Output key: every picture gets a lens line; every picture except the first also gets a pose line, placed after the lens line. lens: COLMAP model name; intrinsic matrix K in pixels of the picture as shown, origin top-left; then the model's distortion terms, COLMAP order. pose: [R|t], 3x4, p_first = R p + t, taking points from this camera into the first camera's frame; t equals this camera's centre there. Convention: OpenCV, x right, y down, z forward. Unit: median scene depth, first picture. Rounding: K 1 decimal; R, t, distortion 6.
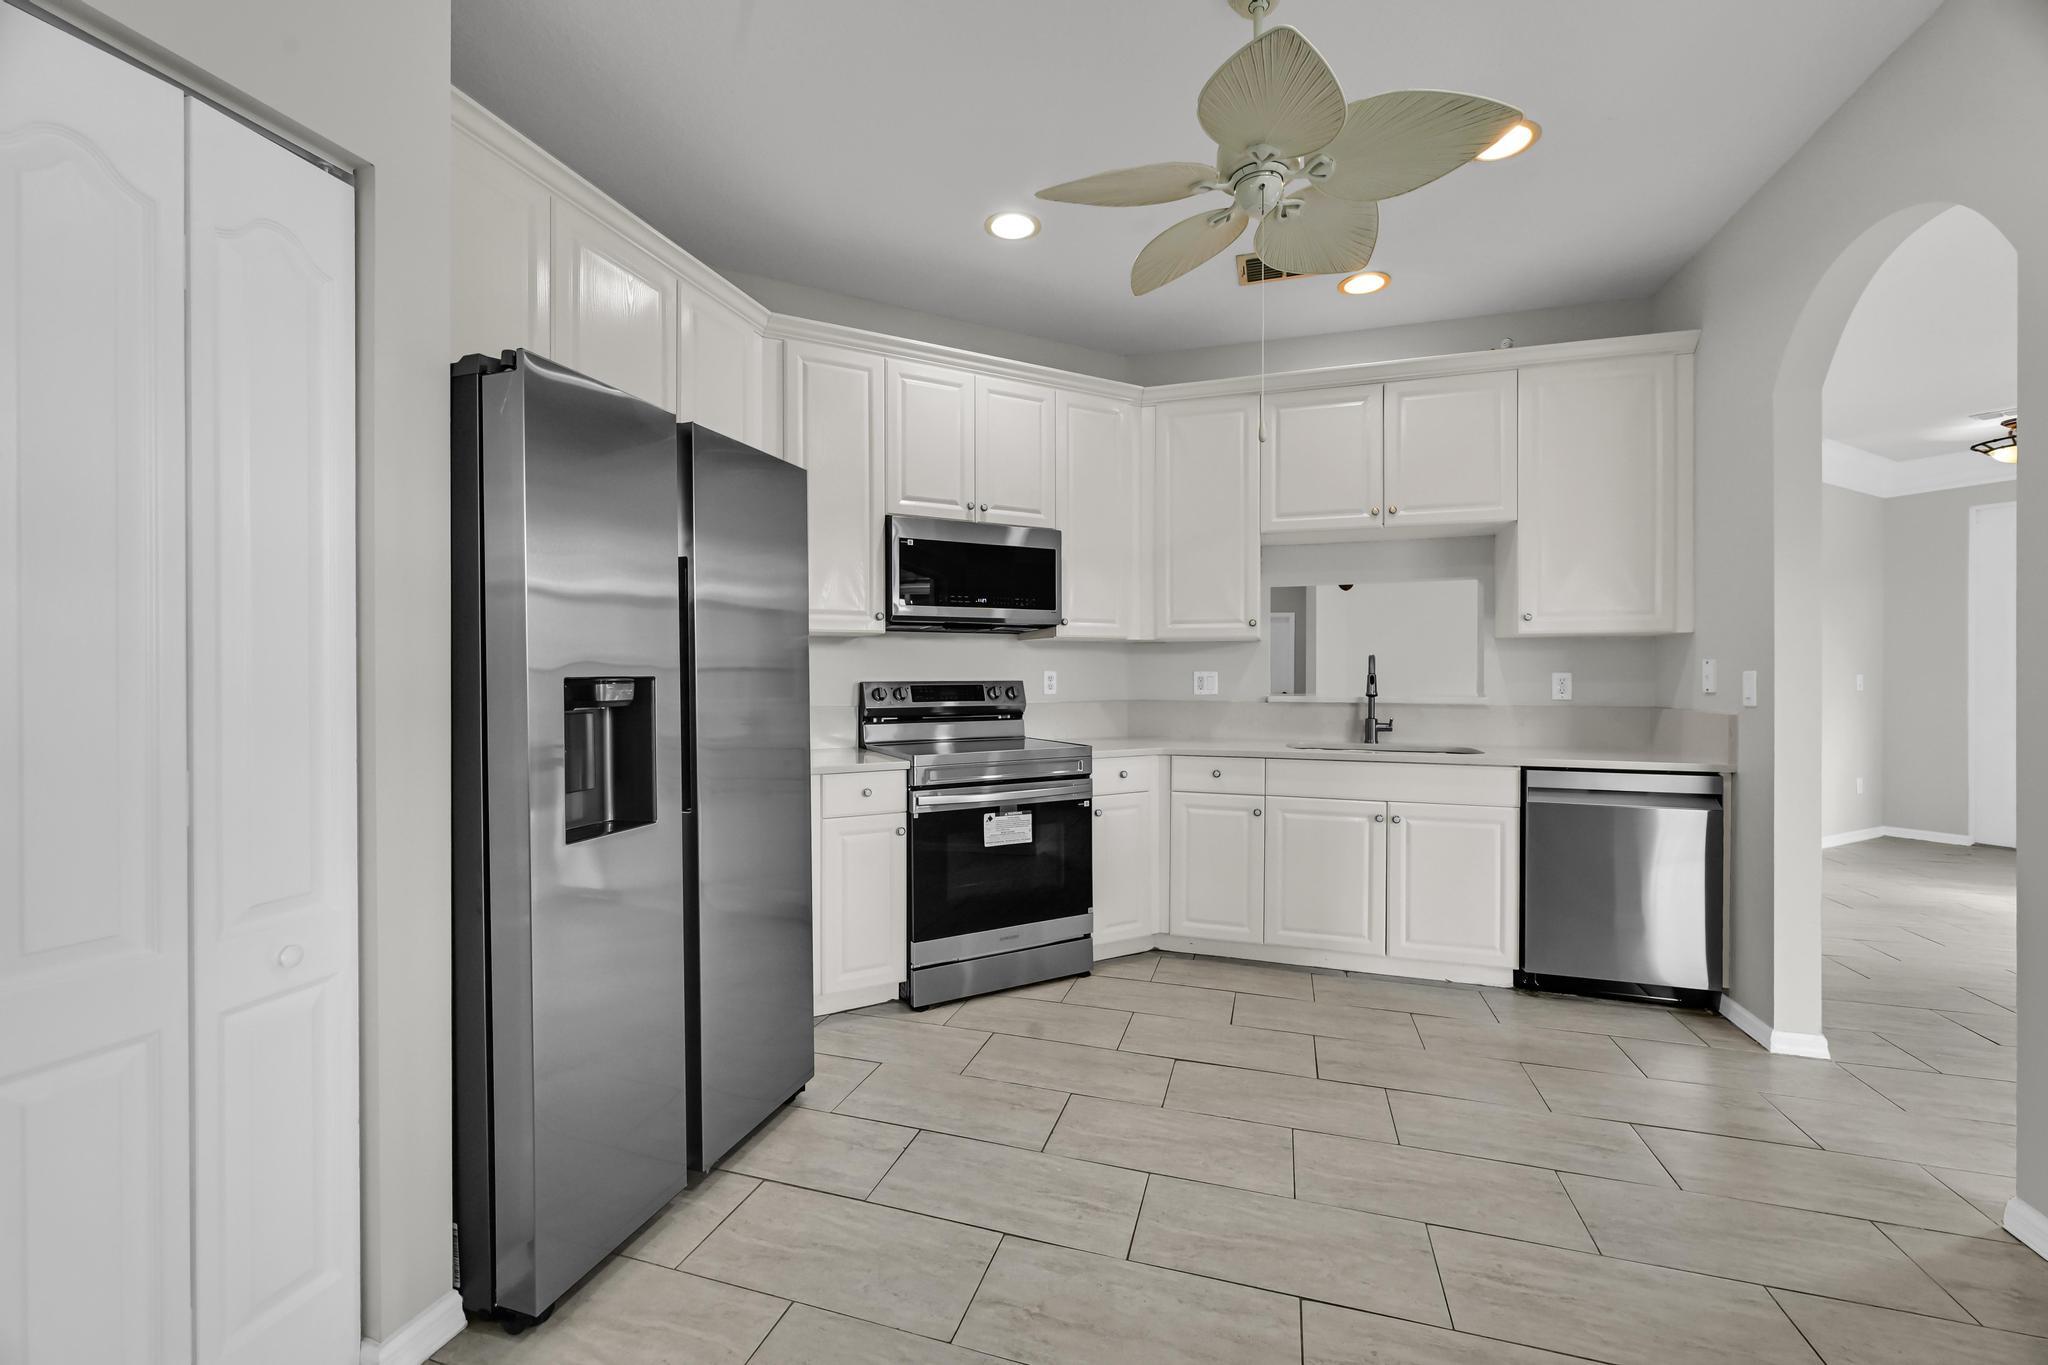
lens RADIAL K [[786.4, 0, 1074.1], [0, 786.4, 680.4], [0, 0, 1]] dist [-0.000421, -0.000009]
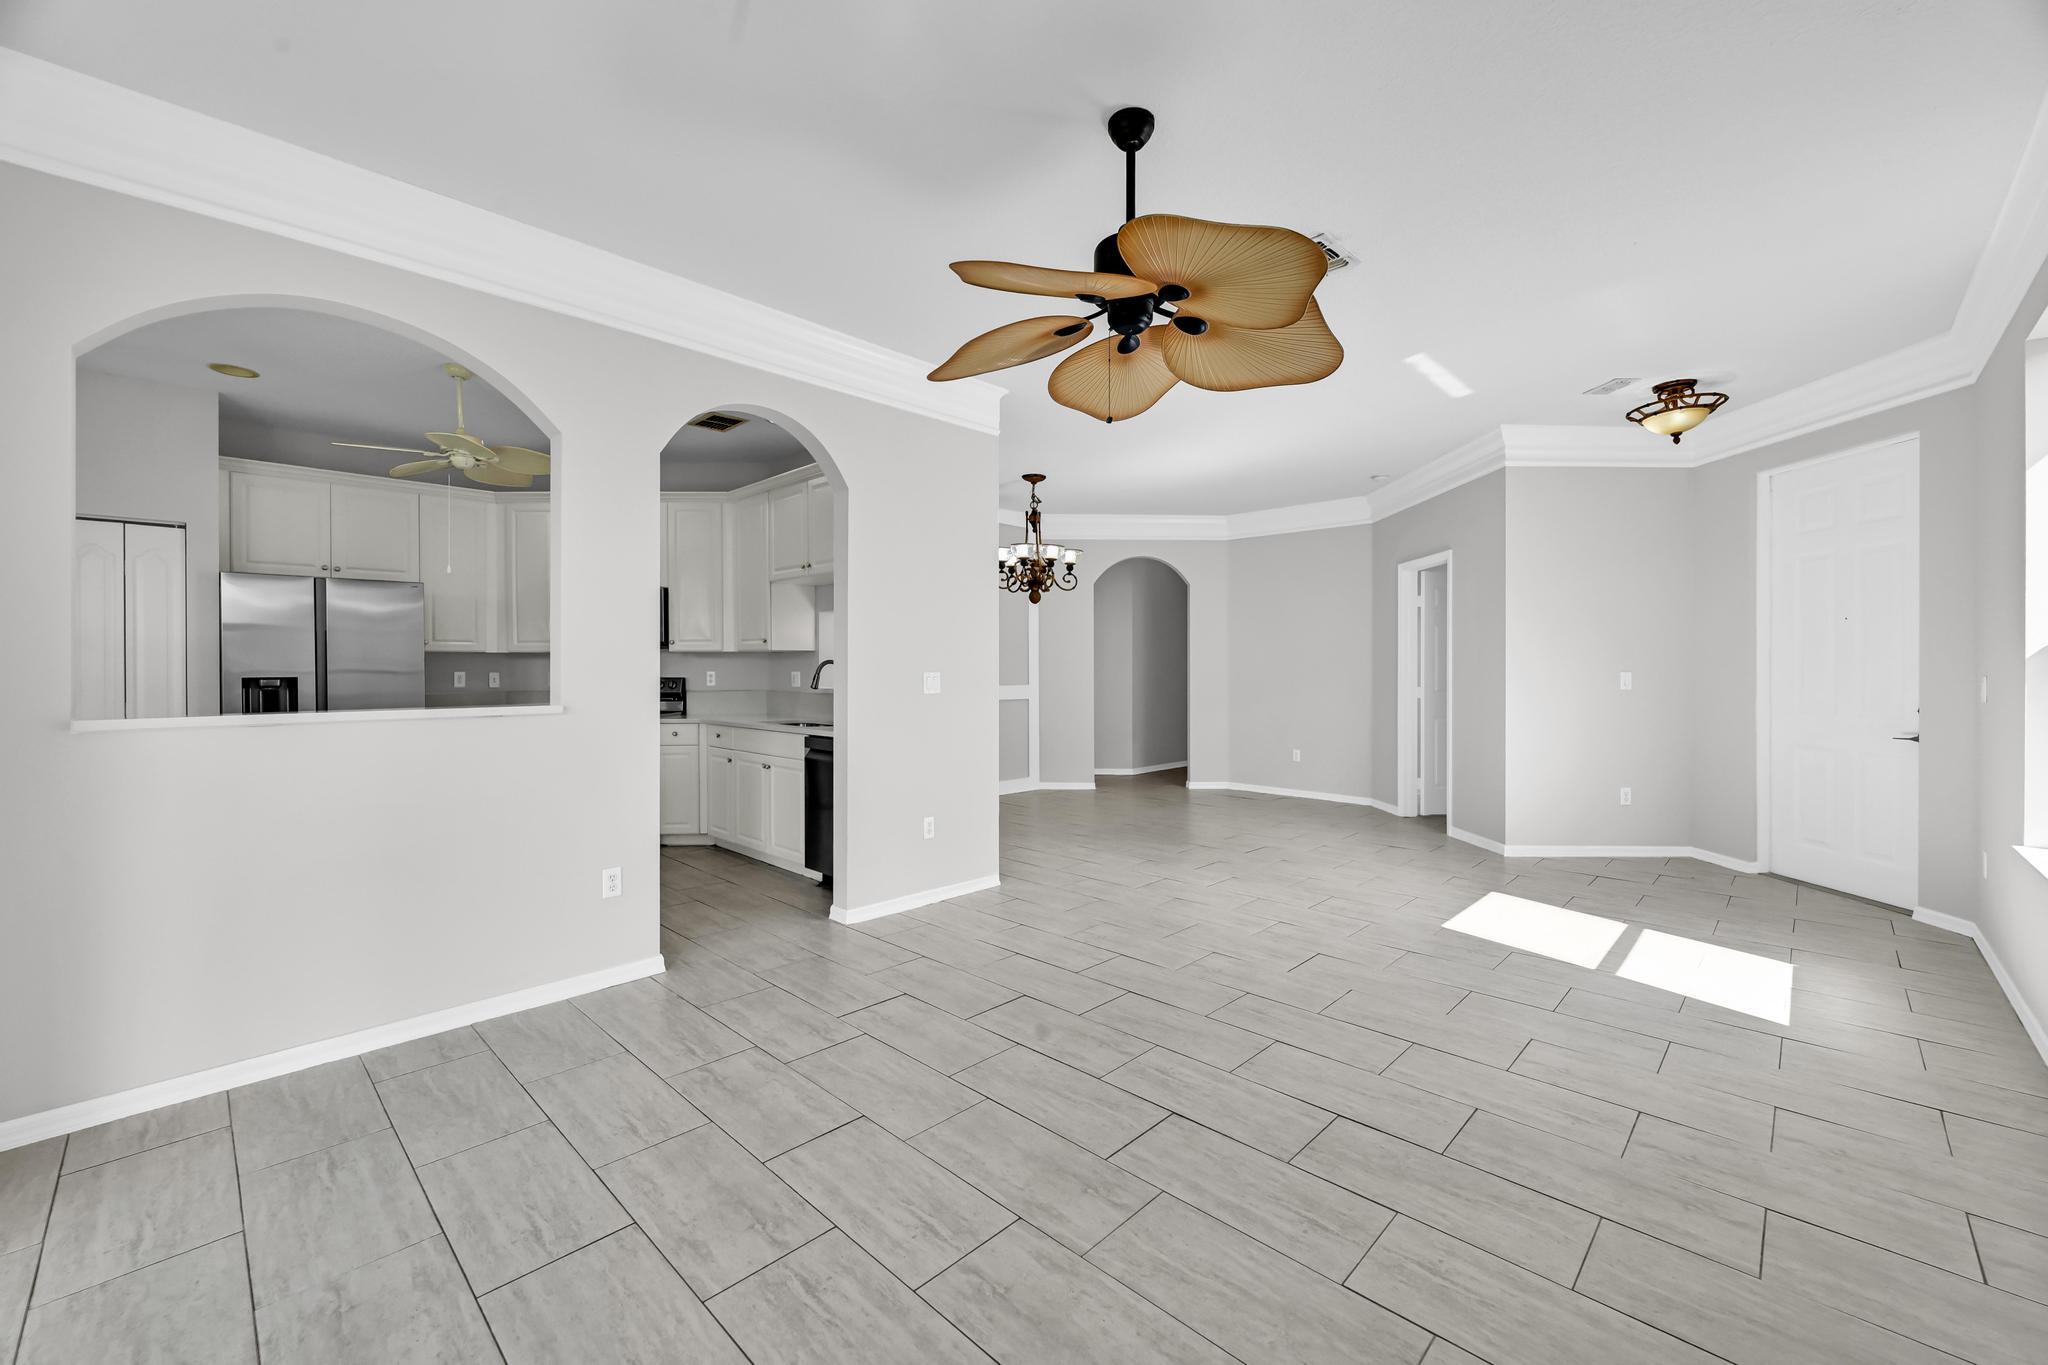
lens RADIAL K [[822.5, 0, 1090.7], [0, 822.5, 681.6], [0, 0, 1]] dist [0.001428, 0.000142]
pose [[0.896990, 0.001005, -0.442050, 0.893979], [0.000592, 0.999994, 0.003473, 0.001975], [0.442051, -0.003377, 0.896983, -0.097690]]
